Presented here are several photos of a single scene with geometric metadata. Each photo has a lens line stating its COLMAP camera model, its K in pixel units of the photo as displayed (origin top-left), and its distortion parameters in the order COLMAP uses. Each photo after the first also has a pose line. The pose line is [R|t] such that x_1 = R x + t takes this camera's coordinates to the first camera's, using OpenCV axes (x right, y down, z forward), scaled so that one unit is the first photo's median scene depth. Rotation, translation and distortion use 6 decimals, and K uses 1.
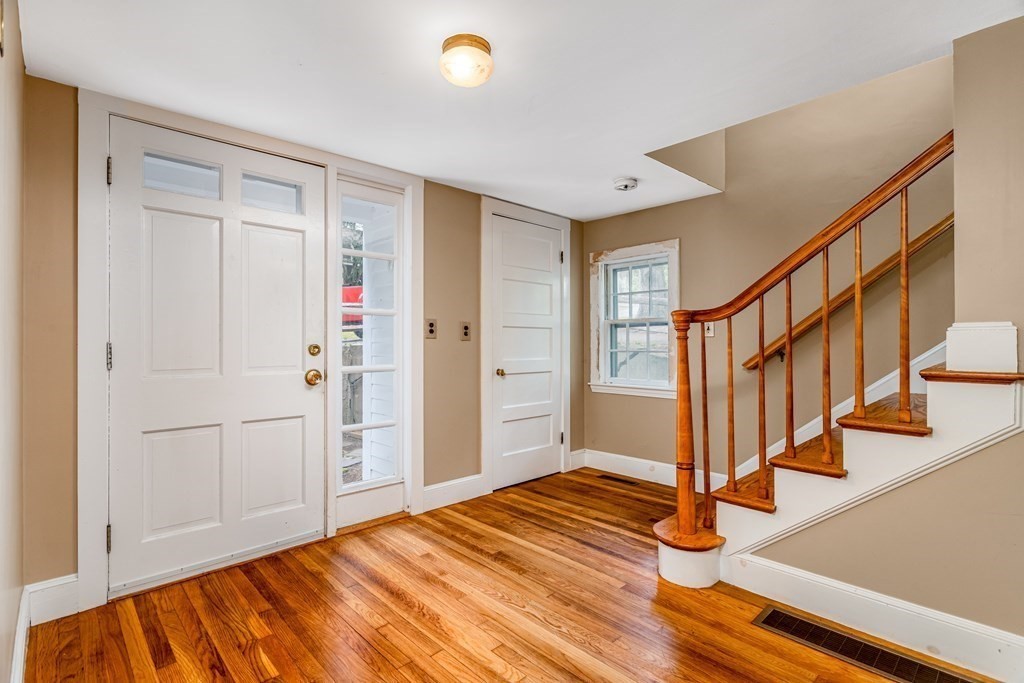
lens RADIAL K [[487.1, 0, 510.5], [0, 487.1, 339.6], [0, 0, 1]] dist [0.001060, 0.000459]
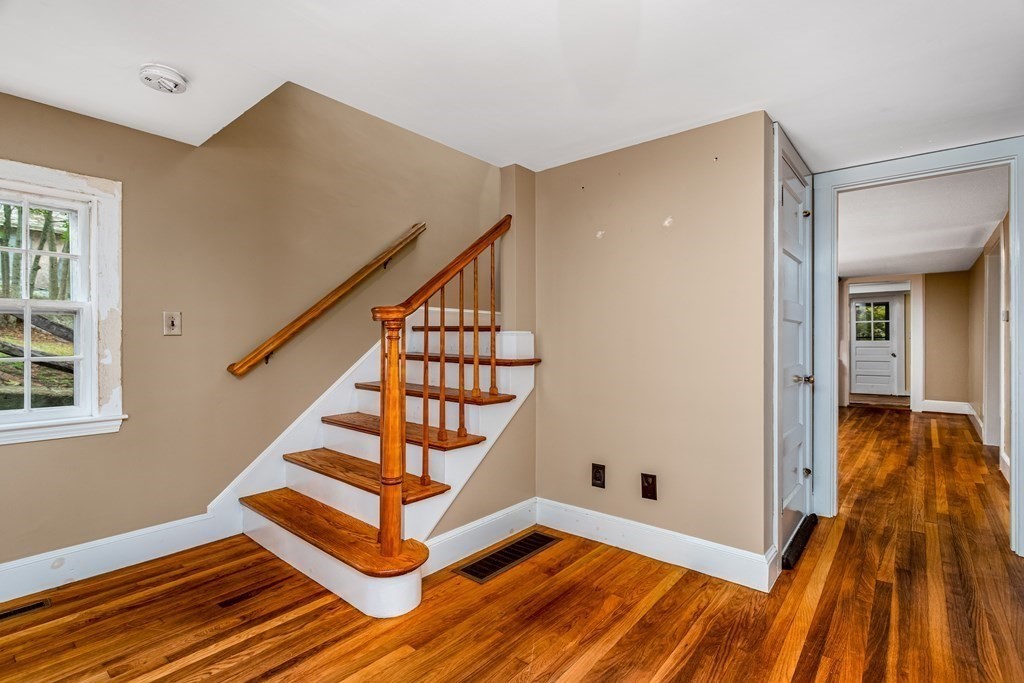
lens RADIAL K [[487.1, 0, 509.7], [0, 487.1, 340.8], [0, 0, 1]] dist [0.001060, 0.000459]
pose [[-0.110412, -0.002024, 0.993884, -0.473561], [-0.005767, 0.999982, 0.001396, -0.001797], [-0.993869, -0.005578, -0.110422, 0.750381]]
